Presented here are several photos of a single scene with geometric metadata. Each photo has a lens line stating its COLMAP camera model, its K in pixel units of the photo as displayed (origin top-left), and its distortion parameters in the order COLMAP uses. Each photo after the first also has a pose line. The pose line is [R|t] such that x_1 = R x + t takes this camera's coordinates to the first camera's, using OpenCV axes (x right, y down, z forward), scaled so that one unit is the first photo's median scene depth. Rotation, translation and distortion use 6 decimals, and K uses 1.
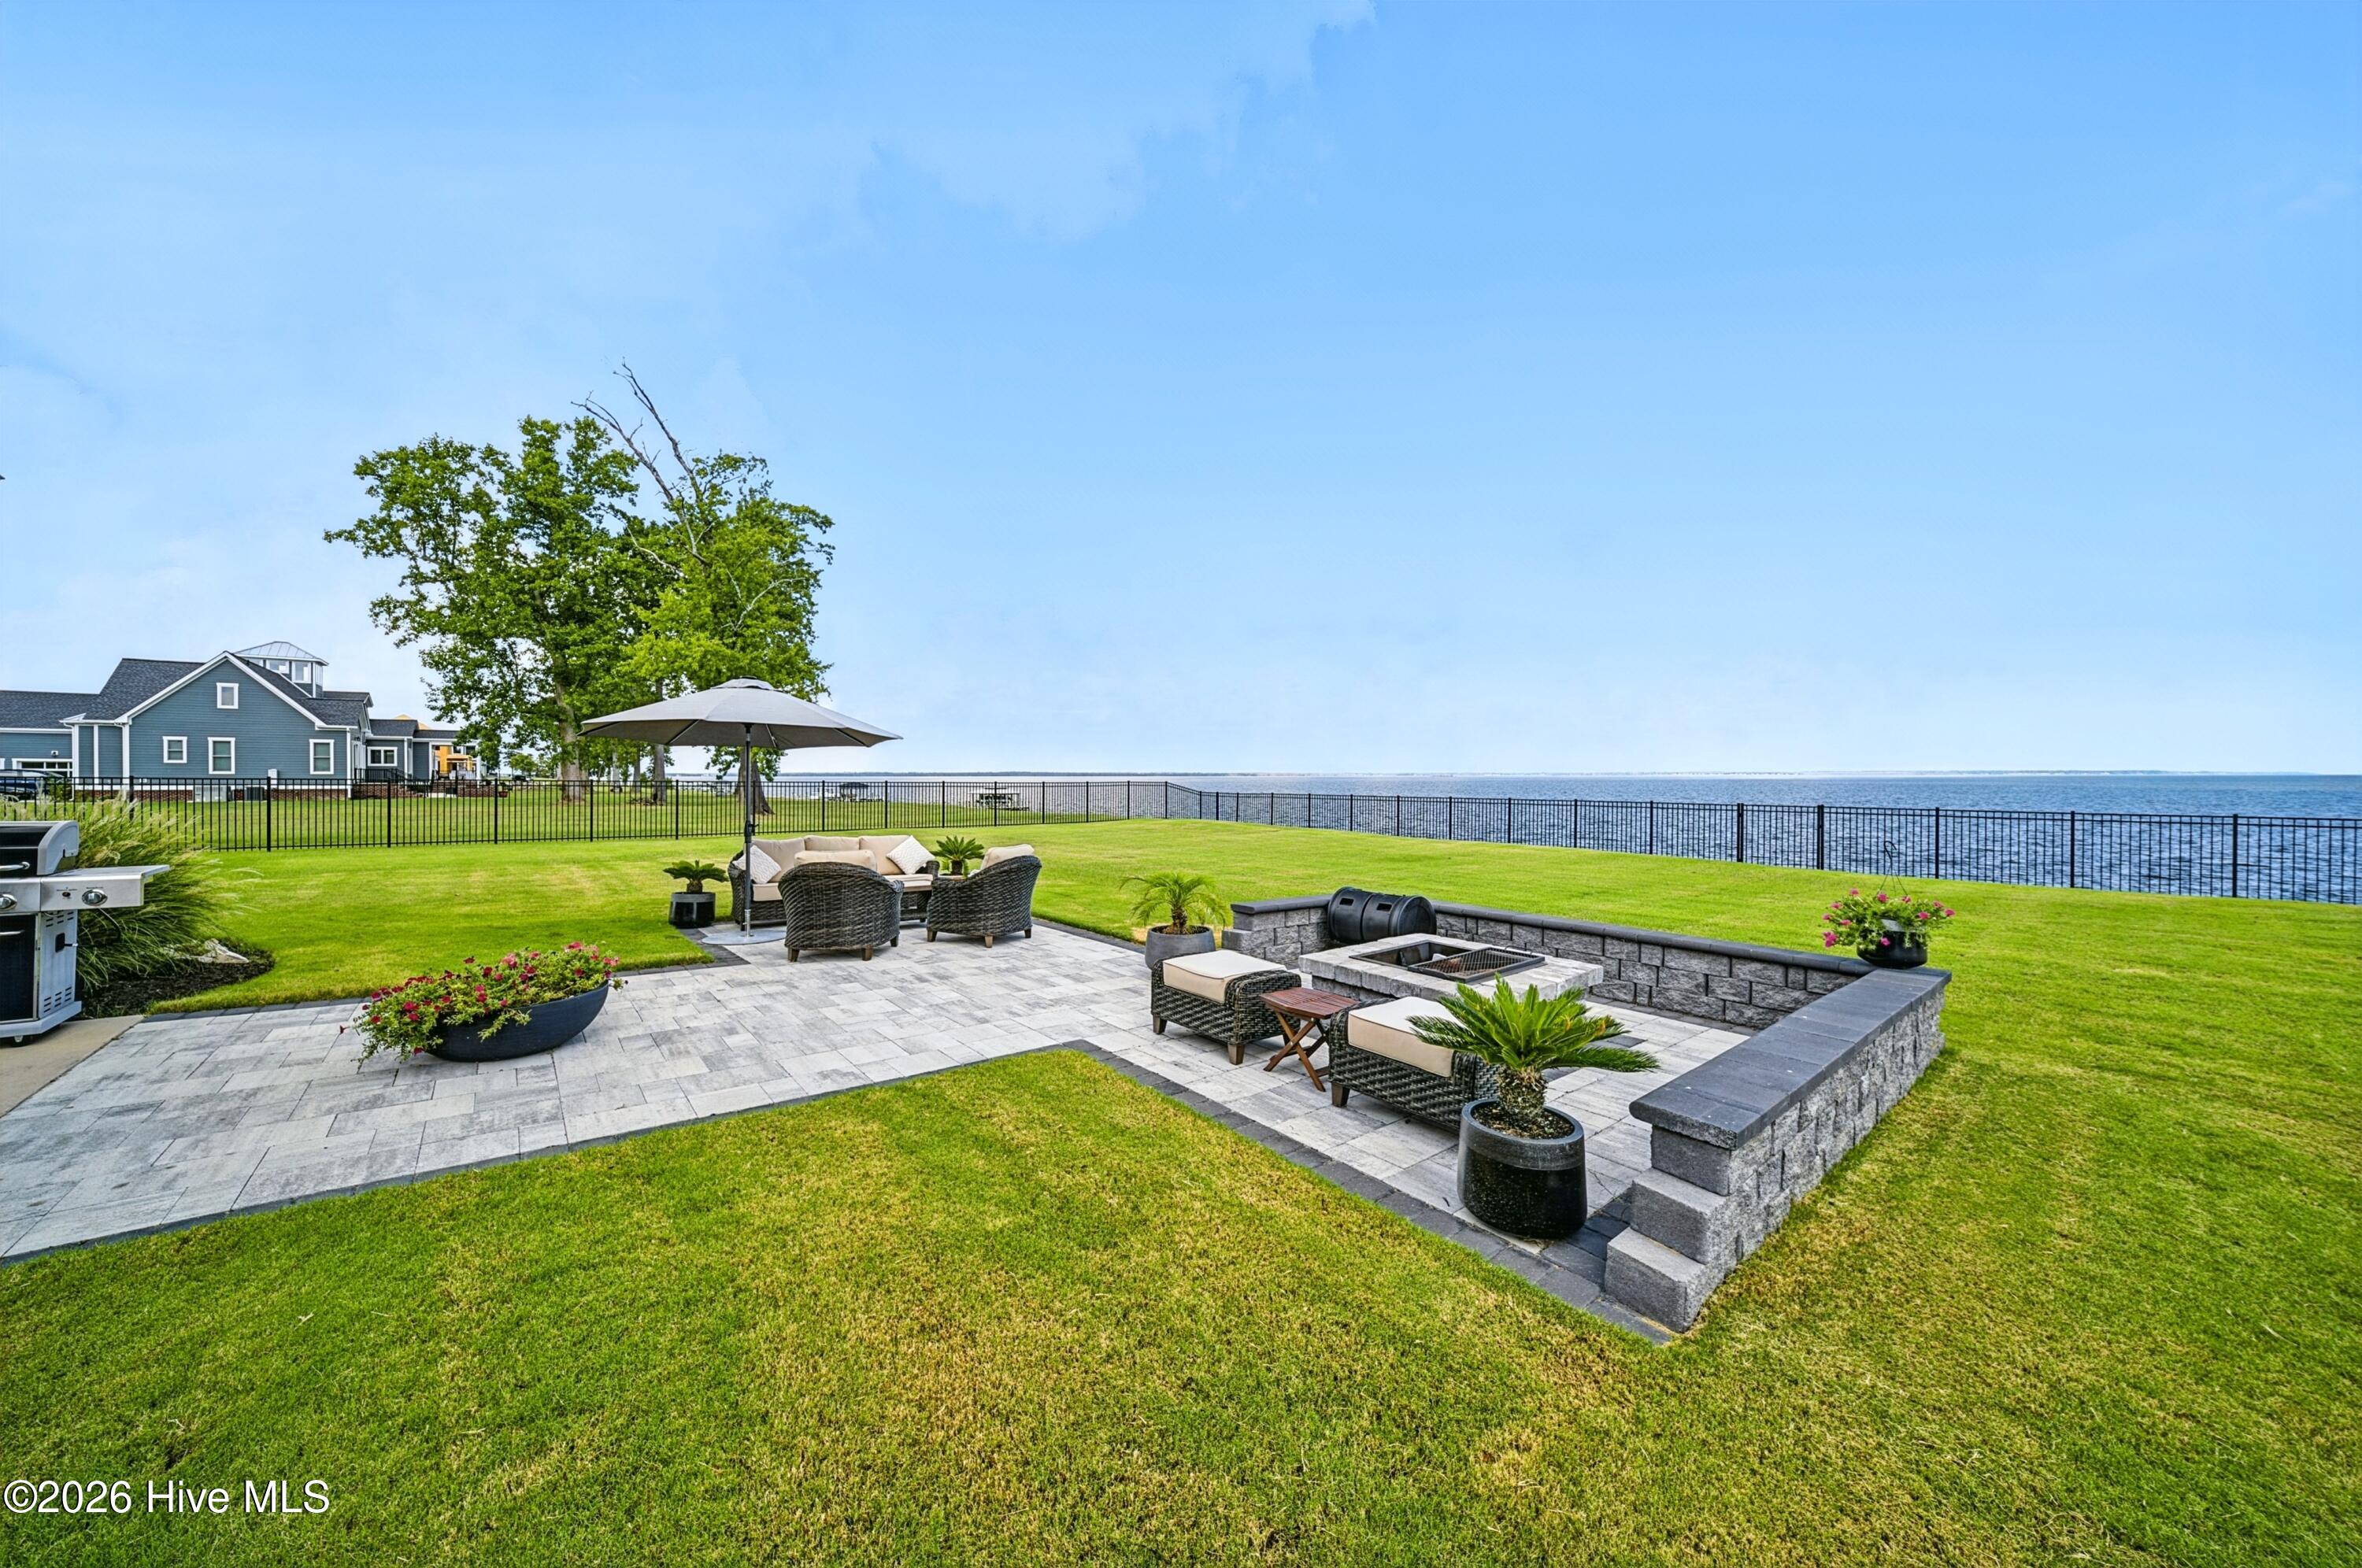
lens RADIAL K [[826.5, 0, 1181.6], [0, 826.5, 780.6], [0, 0, 1]] dist [0.000432, -0.000037]
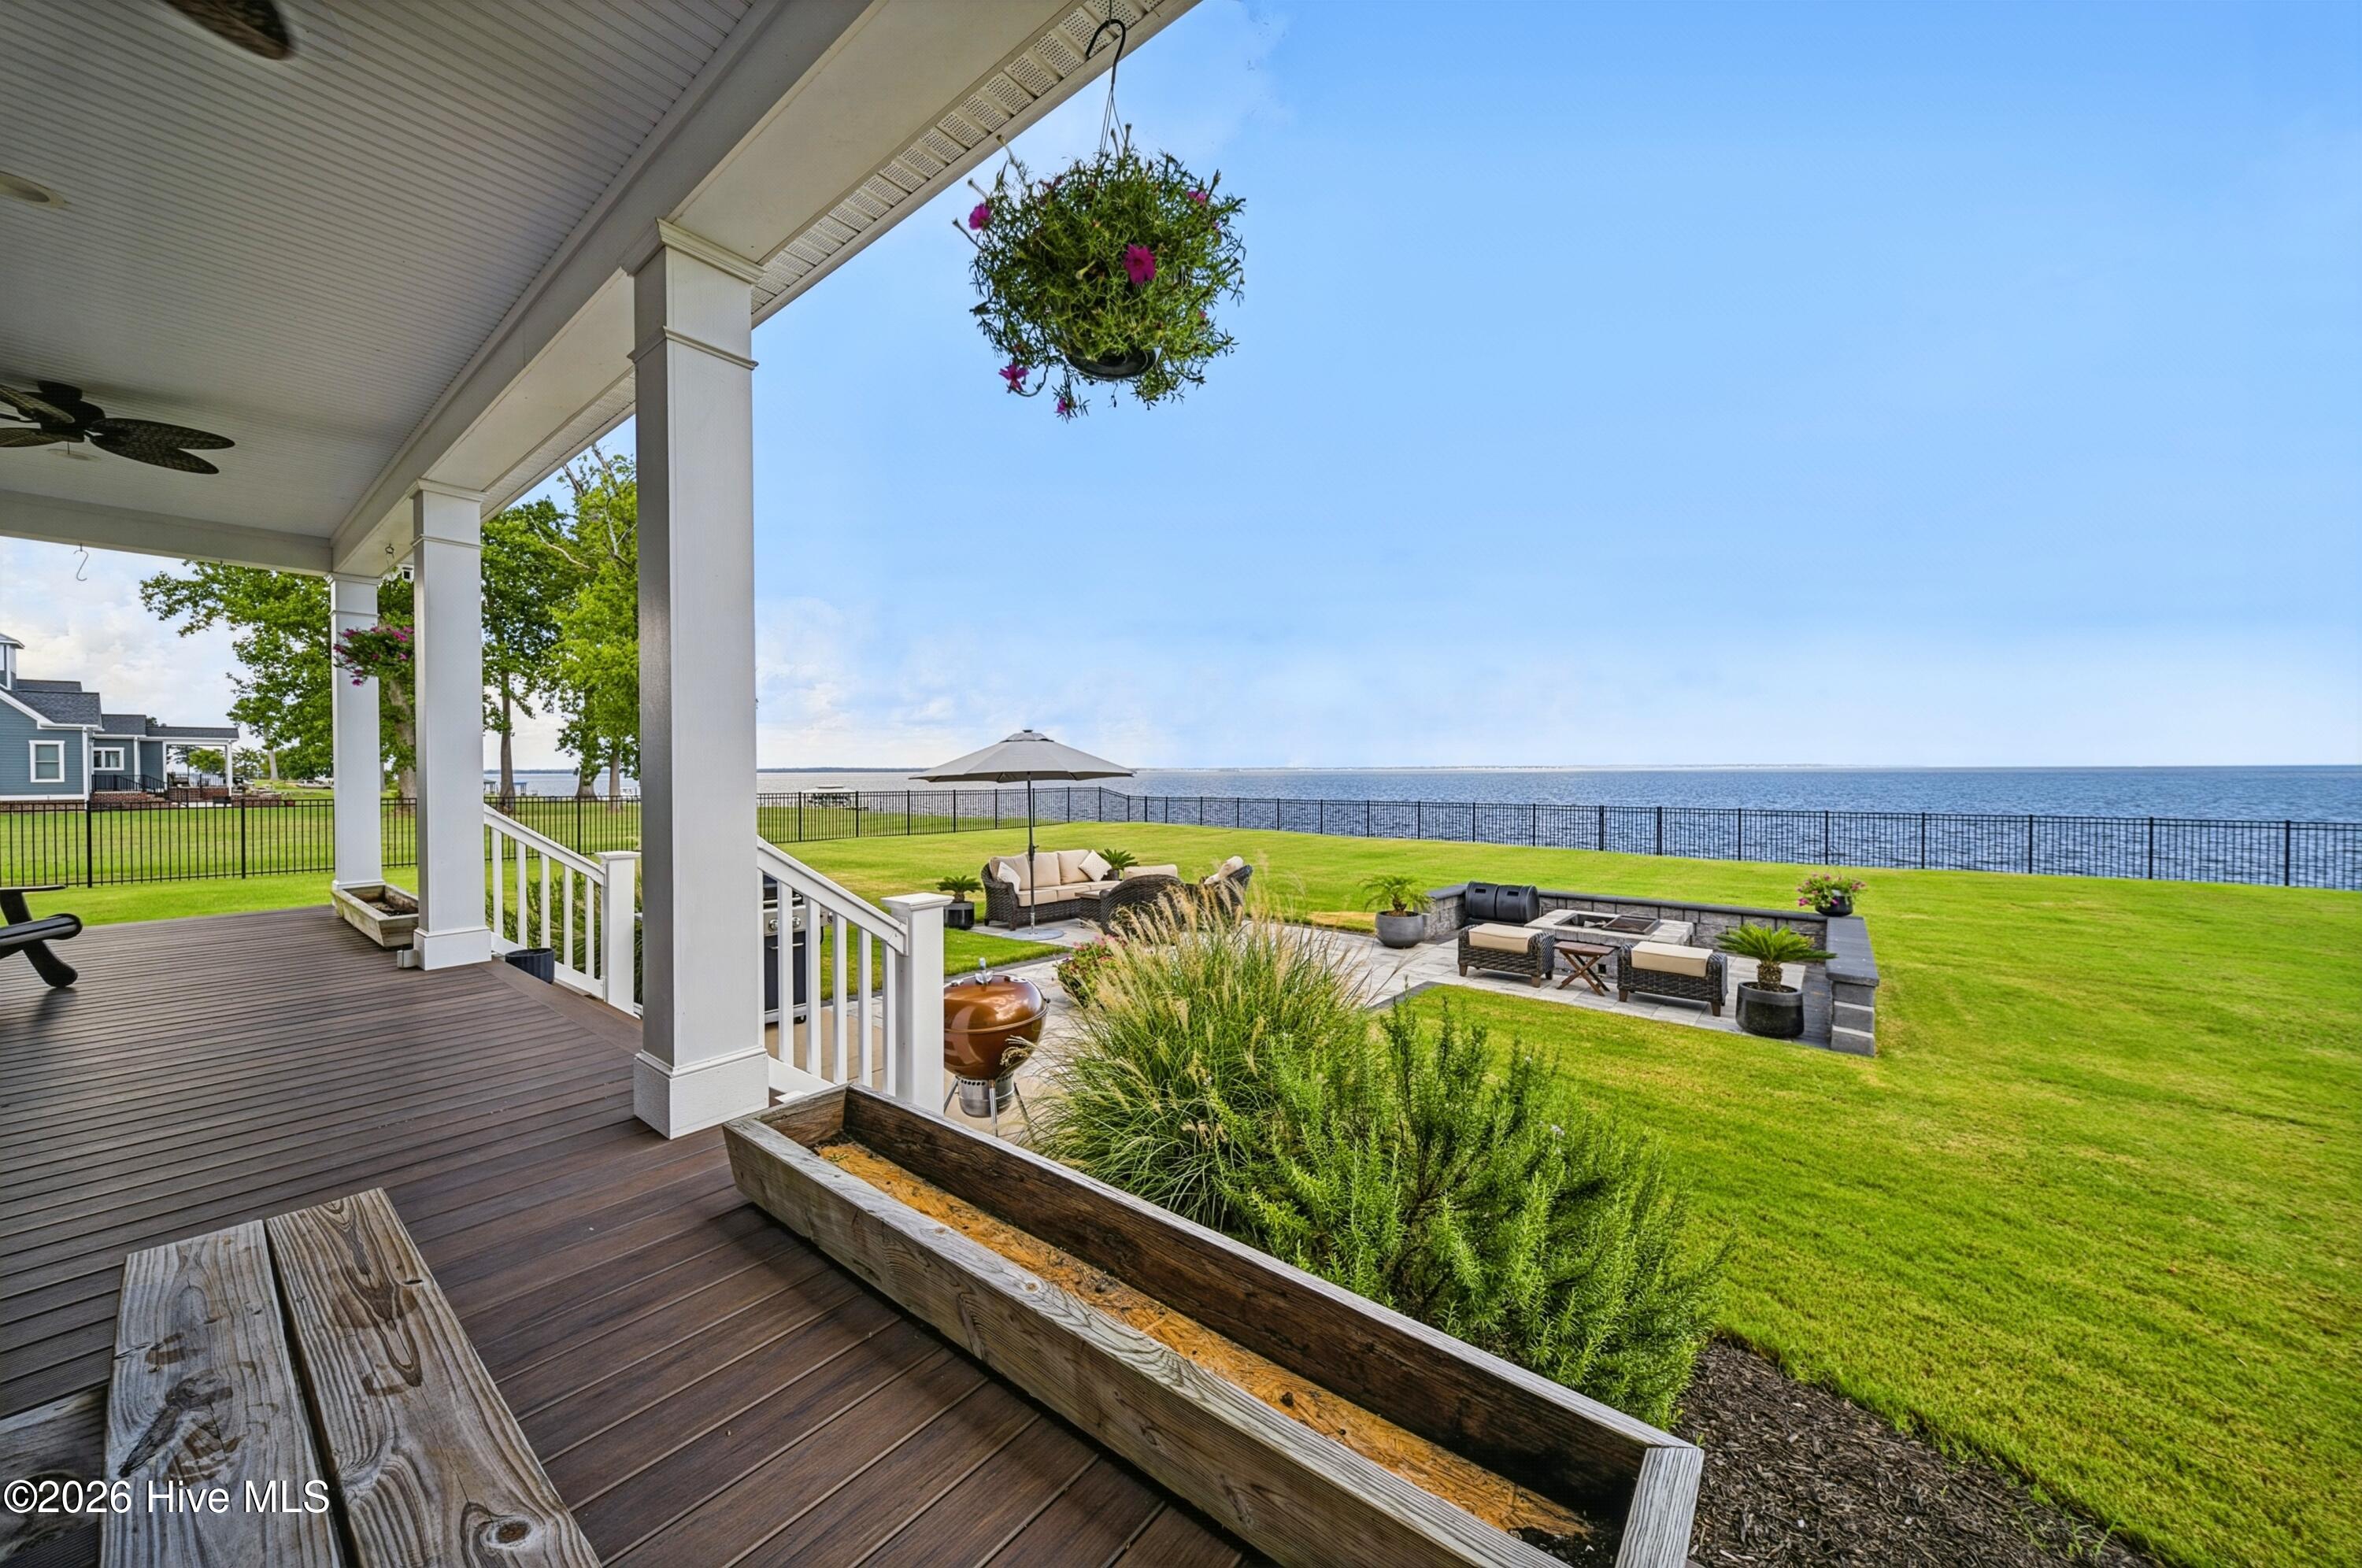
lens RADIAL K [[826.5, 0, 1181.8], [0, 826.5, 780.6], [0, 0, 1]] dist [0.000432, -0.000037]
pose [[0.978171, -0.006319, 0.207706, -0.520101], [0.005069, 0.999966, 0.006550, -0.050874], [-0.207740, -0.005354, 0.978169, -0.266348]]
